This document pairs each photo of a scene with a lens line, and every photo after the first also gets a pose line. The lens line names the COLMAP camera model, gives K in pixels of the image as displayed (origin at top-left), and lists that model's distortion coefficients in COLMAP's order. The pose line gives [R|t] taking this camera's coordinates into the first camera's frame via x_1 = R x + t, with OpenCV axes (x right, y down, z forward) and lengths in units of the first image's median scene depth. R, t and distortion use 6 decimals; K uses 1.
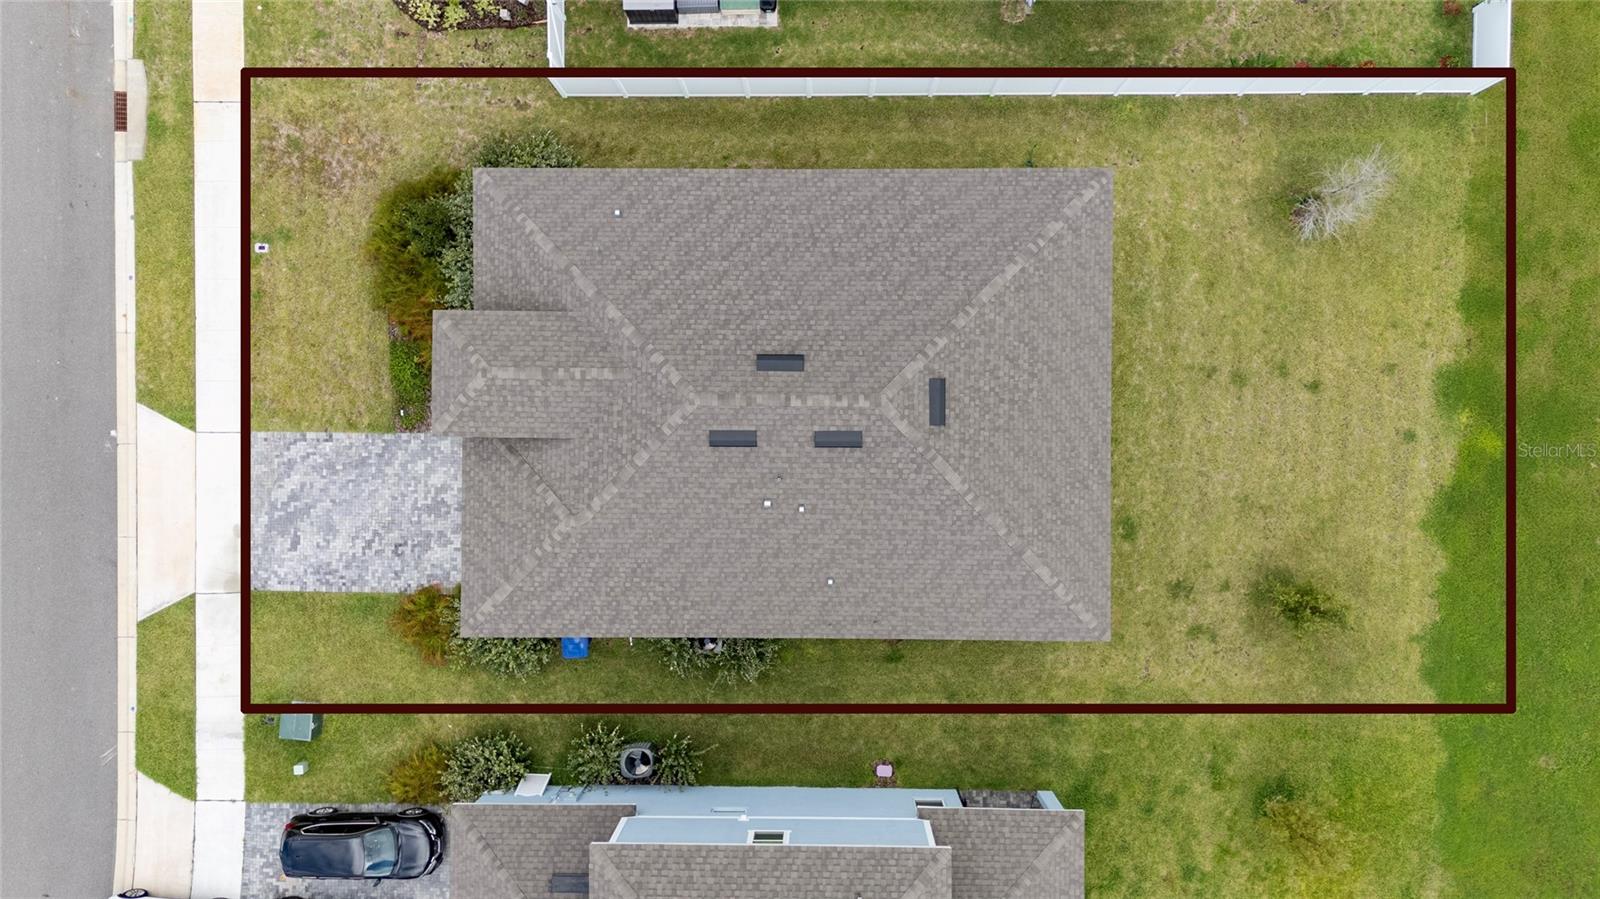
lens RADIAL K [[1178.3, 0, 787.1], [0, 1178.3, 442.4], [0, 0, 1]] dist [0.052866, -0.033276]
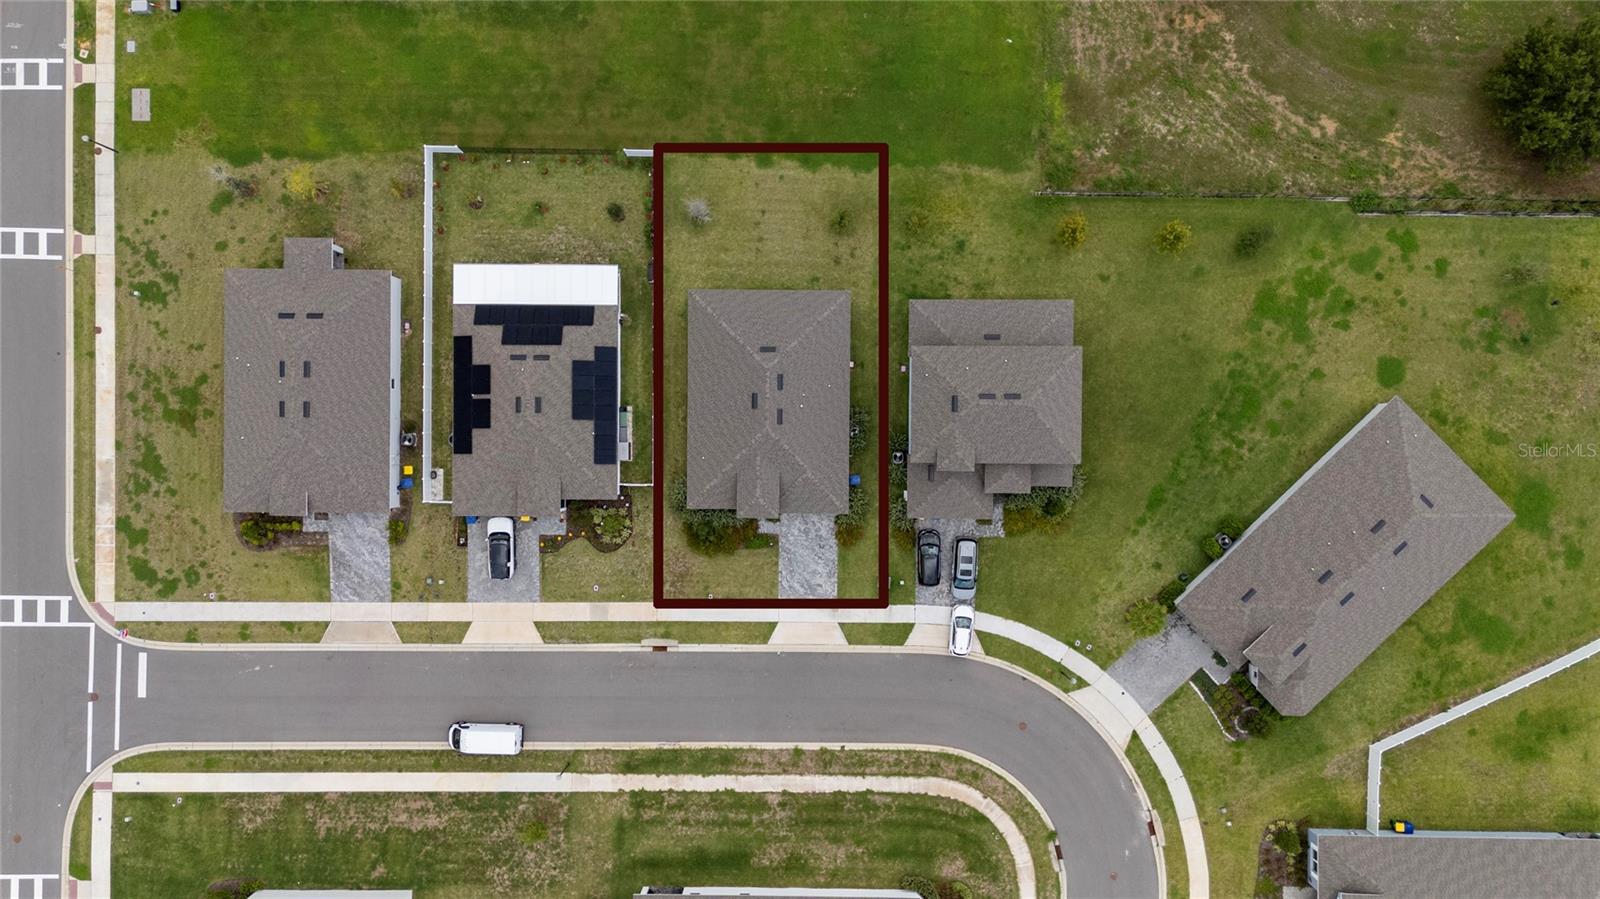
lens RADIAL K [[1178.3, 0, 805.7], [0, 1178.3, 440.3], [0, 0, 1]] dist [0.052866, -0.033276]
pose [[0.003193, -0.999297, 0.037359, -0.184271], [0.999972, 0.002938, -0.006885, 0.071050], [0.006770, 0.037380, 0.999278, -1.699575]]
